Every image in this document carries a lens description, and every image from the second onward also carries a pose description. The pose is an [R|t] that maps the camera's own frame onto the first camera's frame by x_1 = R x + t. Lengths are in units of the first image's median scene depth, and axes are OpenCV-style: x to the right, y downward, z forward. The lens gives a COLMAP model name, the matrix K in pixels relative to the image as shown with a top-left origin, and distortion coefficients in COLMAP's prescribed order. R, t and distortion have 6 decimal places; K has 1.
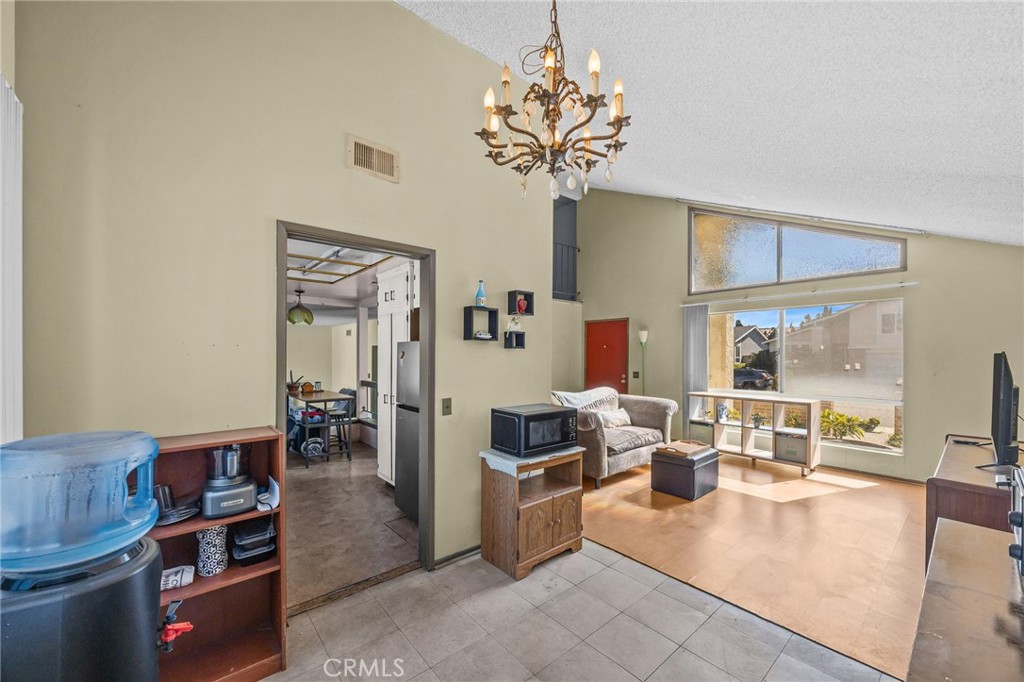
lens RADIAL K [[388.2, 0, 540.1], [0, 388.2, 337.7], [0, 0, 1]] dist [-0.000854, -0.000233]
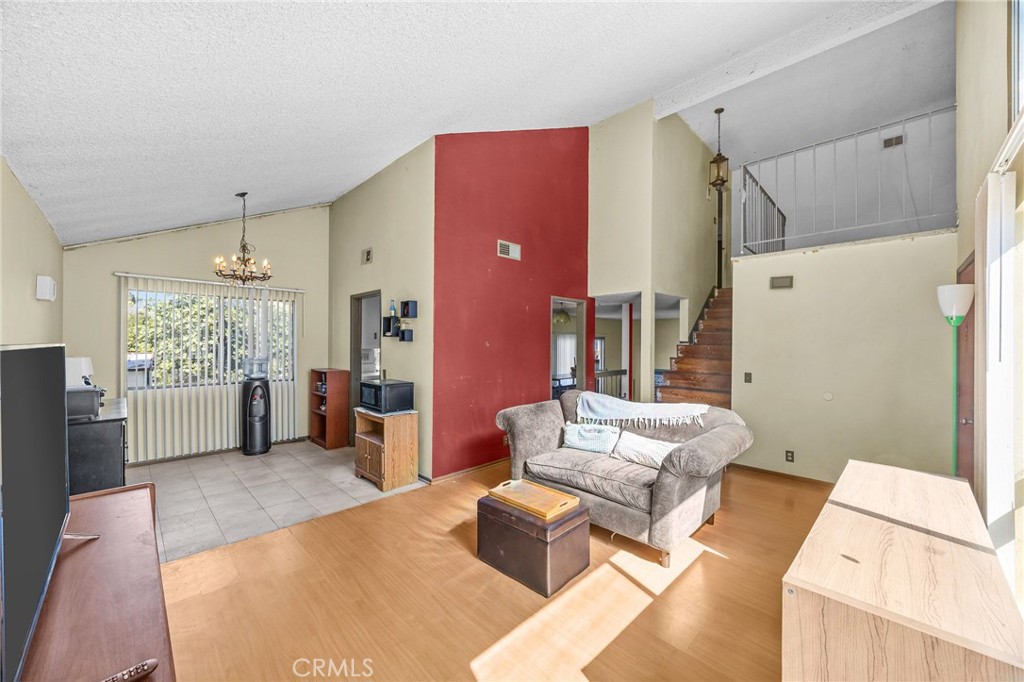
lens RADIAL K [[388.8, 0, 512.0], [0, 388.8, 341.0], [0, 0, 1]] dist [-0.000763, -0.000116]
pose [[0.039441, -0.011020, -0.999161, 0.863413], [0.040190, 0.999148, -0.009434, 0.034078], [0.998413, -0.039785, 0.039851, 0.830999]]
